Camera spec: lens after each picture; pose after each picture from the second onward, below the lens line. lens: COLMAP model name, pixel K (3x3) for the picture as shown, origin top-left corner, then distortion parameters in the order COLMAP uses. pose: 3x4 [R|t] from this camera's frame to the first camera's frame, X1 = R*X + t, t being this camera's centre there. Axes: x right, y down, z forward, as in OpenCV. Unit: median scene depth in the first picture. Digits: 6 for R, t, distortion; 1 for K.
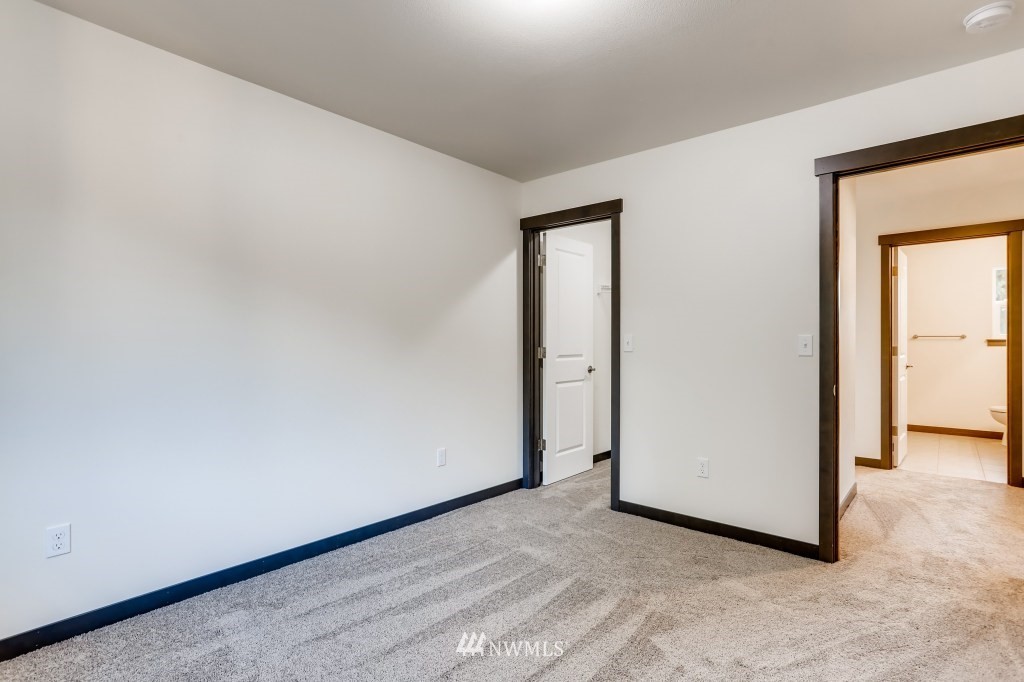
lens RADIAL K [[497.1, 0, 503.5], [0, 497.1, 347.4], [0, 0, 1]] dist [-0.025978, 0.013388]
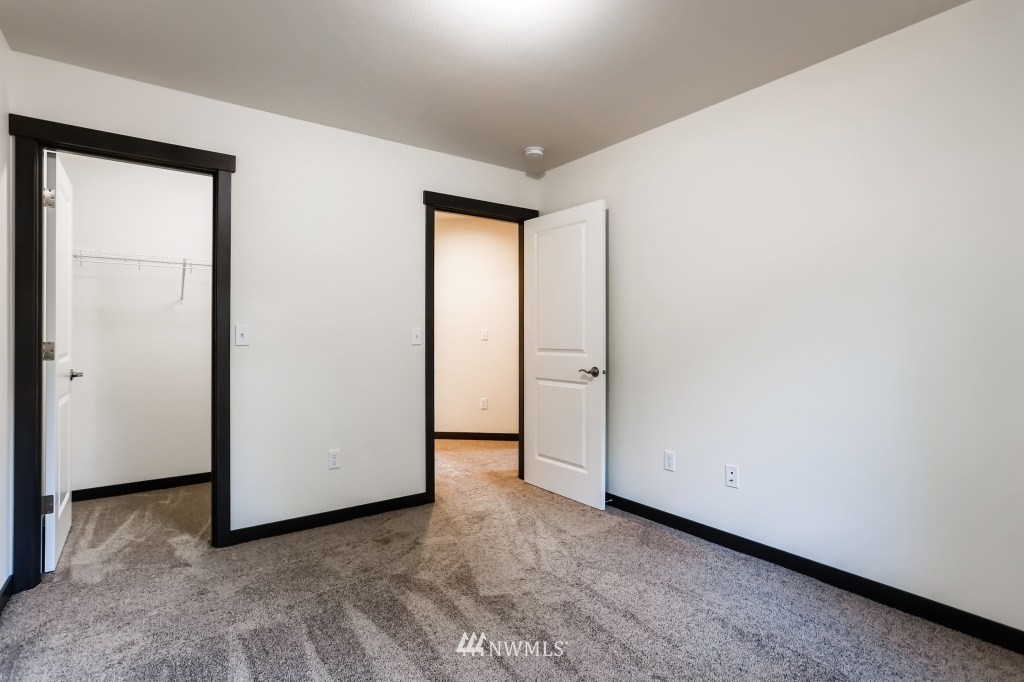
lens RADIAL K [[497.1, 0, 521.4], [0, 497.1, 335.1], [0, 0, 1]] dist [-0.025978, 0.013388]
pose [[0.219866, -0.001844, 0.975528, -0.553014], [0.010332, 0.999947, -0.000439, -0.003755], [-0.975475, 0.010175, 0.219873, 0.459785]]
